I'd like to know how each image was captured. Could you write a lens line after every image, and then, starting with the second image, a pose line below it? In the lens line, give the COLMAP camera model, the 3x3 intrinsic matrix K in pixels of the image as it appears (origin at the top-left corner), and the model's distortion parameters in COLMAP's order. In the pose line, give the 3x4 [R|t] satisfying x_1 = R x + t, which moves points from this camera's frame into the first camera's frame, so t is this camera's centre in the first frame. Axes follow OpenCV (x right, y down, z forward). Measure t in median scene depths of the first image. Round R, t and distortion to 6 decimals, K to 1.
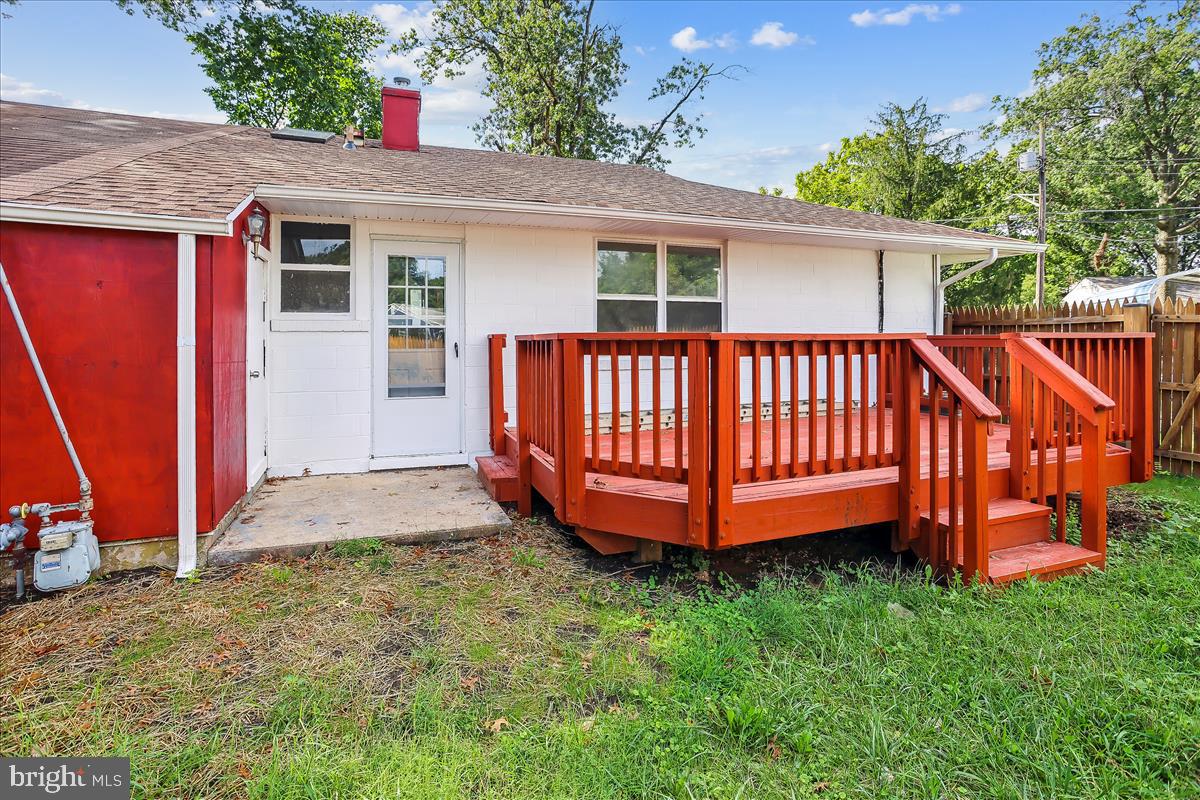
lens RADIAL K [[581.4, 0, 604.1], [0, 581.4, 342.9], [0, 0, 1]] dist [-0.076434, 0.053327]
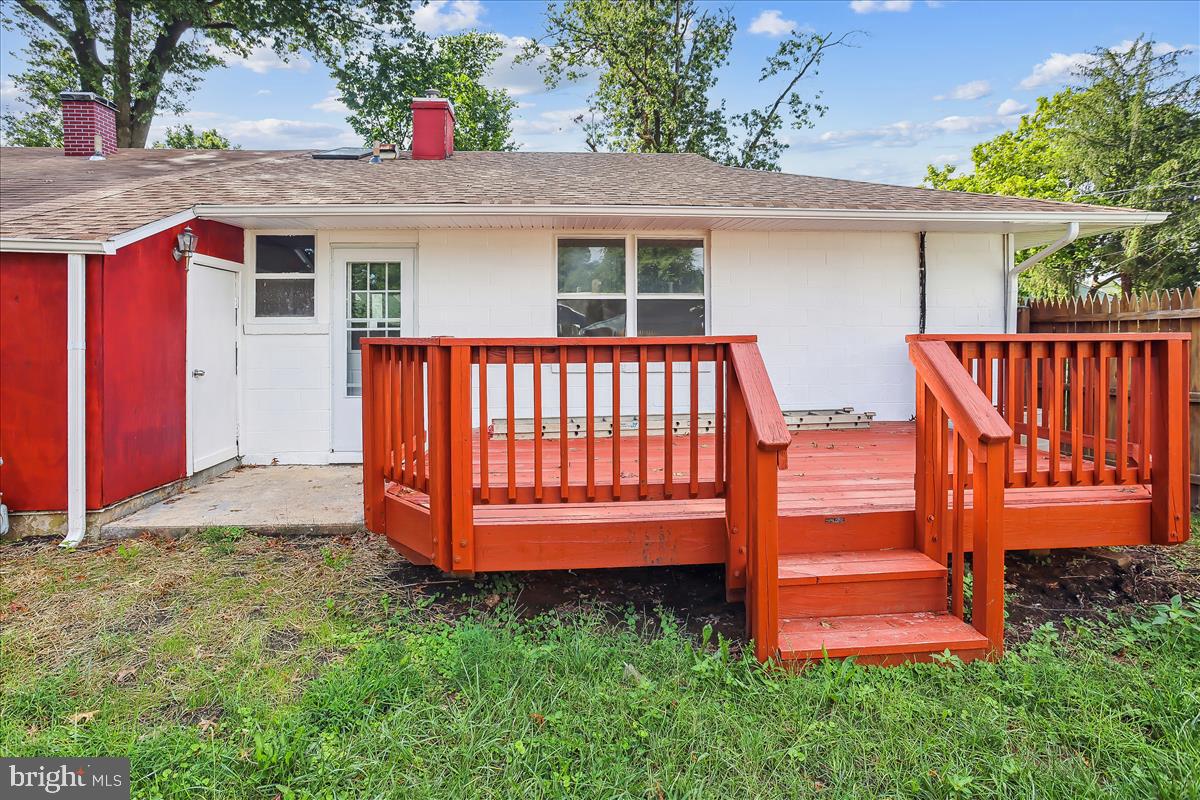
lens RADIAL K [[585.4, 0, 598.2], [0, 585.4, 341.0], [0, 0, 1]] dist [-0.056270, 0.030076]
pose [[0.961660, -0.000029, -0.274246, 0.308491], [0.000632, 0.999998, 0.002113, -0.007105], [0.274245, -0.002205, 0.961657, 0.078451]]
